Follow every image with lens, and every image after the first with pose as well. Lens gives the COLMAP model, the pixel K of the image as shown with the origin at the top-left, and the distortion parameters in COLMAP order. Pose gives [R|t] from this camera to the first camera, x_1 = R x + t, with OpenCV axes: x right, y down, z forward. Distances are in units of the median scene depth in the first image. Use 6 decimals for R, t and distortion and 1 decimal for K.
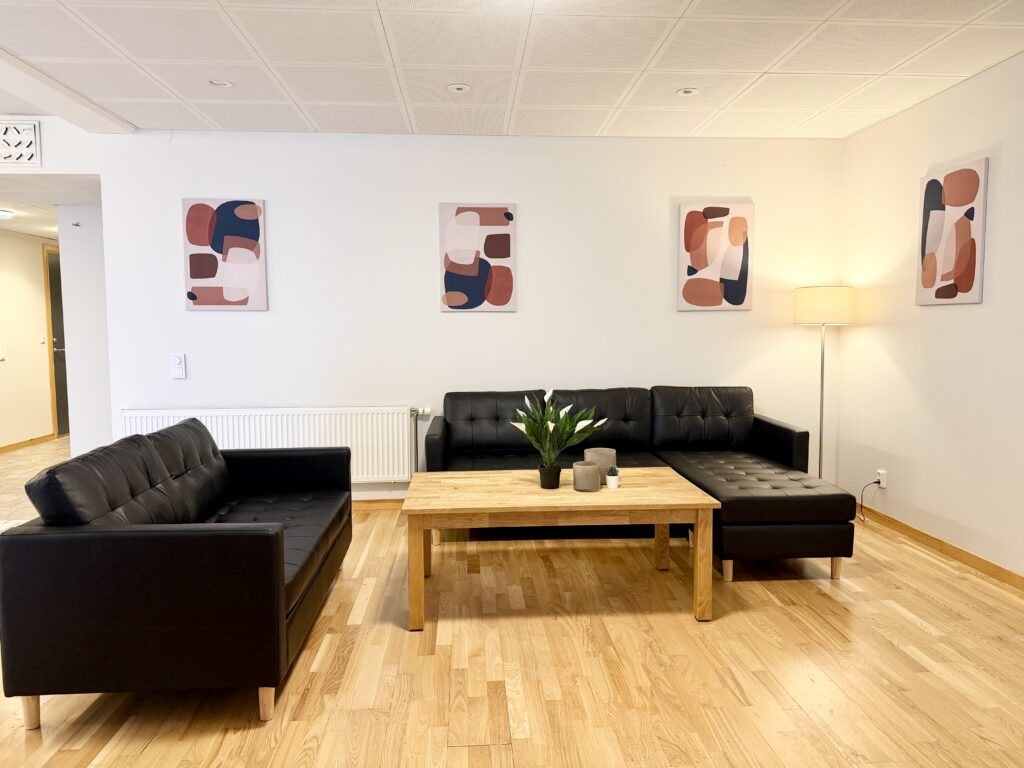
lens RADIAL K [[709.2, 0, 464.3], [0, 709.2, 383.1], [0, 0, 1]] dist [0.134964, -0.166242]
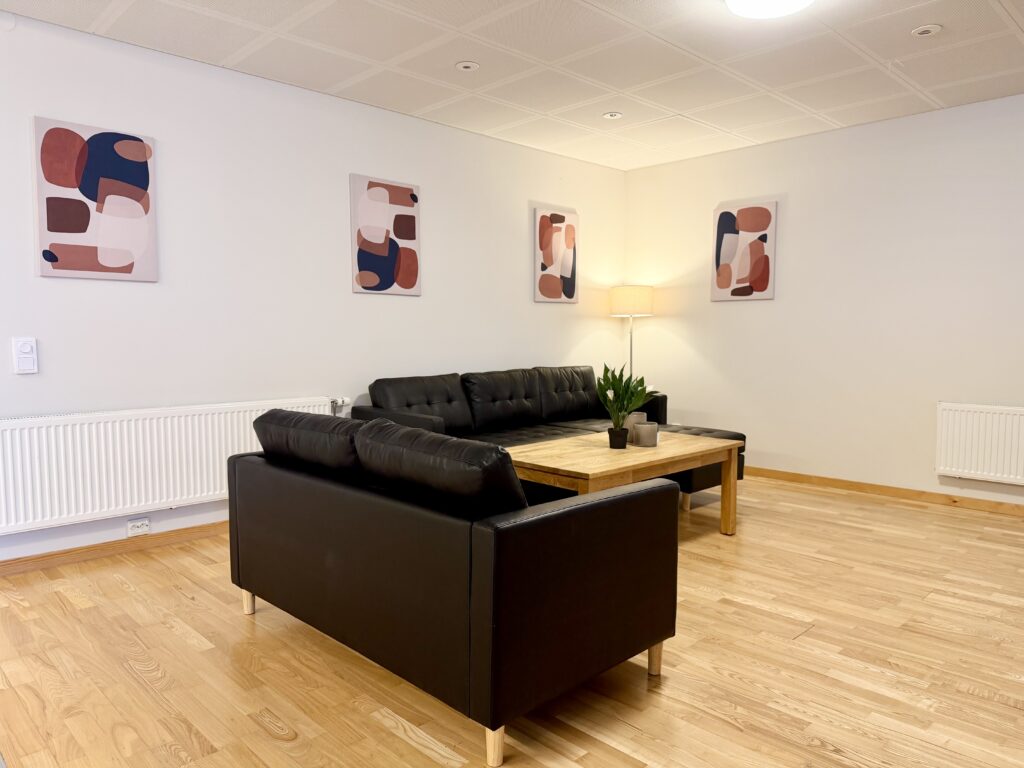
lens RADIAL K [[725.4, 0, 512.0], [0, 725.4, 384.0], [0, 0, 1]] dist [0.006592, 0.000285]
pose [[0.760971, -0.040052, 0.647548, -0.497646], [0.049201, 0.998781, 0.003957, 0.023724], [-0.646917, 0.028849, 0.762014, 0.166826]]
